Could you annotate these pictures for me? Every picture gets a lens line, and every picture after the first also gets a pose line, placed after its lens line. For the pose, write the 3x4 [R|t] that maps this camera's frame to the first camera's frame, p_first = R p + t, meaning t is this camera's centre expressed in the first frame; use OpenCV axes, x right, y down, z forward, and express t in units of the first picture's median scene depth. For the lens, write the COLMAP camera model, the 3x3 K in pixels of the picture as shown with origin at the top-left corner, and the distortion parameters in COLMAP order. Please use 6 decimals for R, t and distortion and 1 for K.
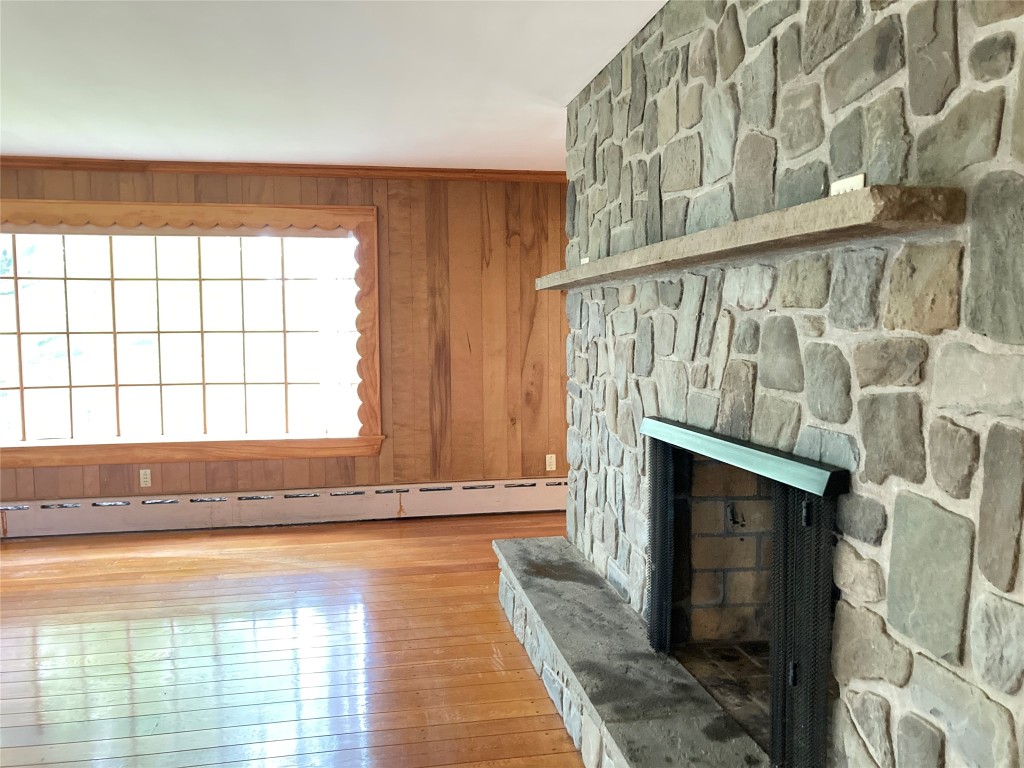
lens RADIAL K [[832.7, 0, 514.4], [0, 832.7, 400.1], [0, 0, 1]] dist [0.046513, -0.093681]
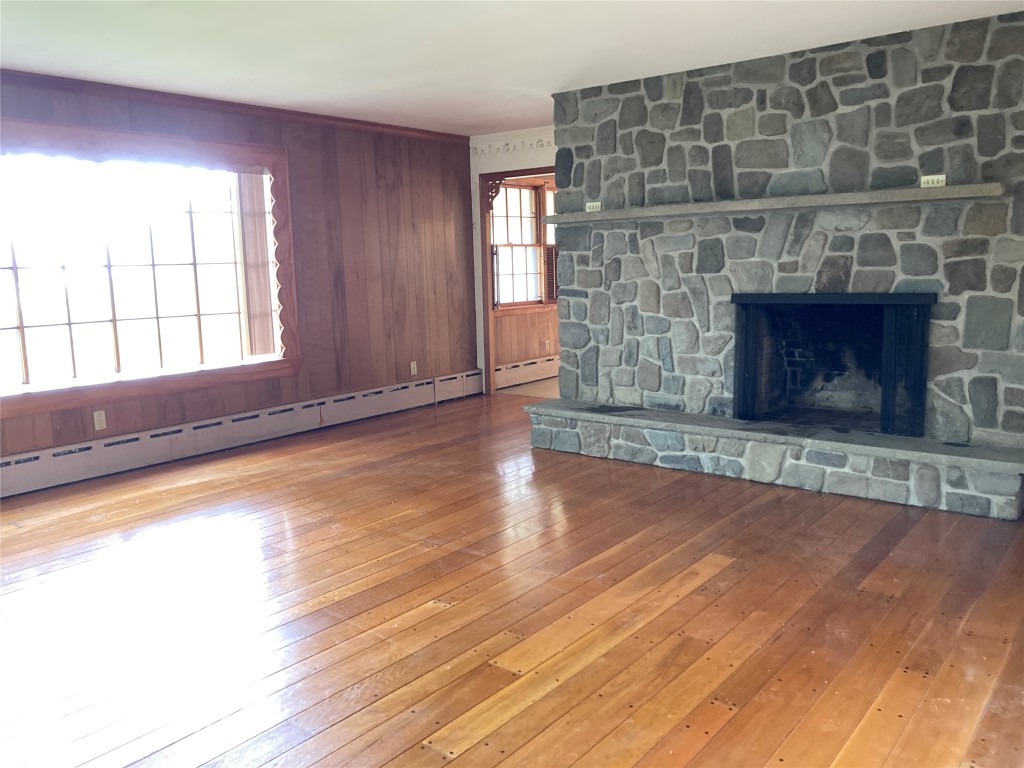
lens RADIAL K [[835.8, 0, 511.4], [0, 835.8, 388.6], [0, 0, 1]] dist [0.007291, -0.002343]
pose [[0.757770, -0.115517, 0.642215, -0.692555], [0.082298, 0.993265, 0.081555, 0.018355], [-0.647311, -0.008947, 0.762173, -0.029167]]
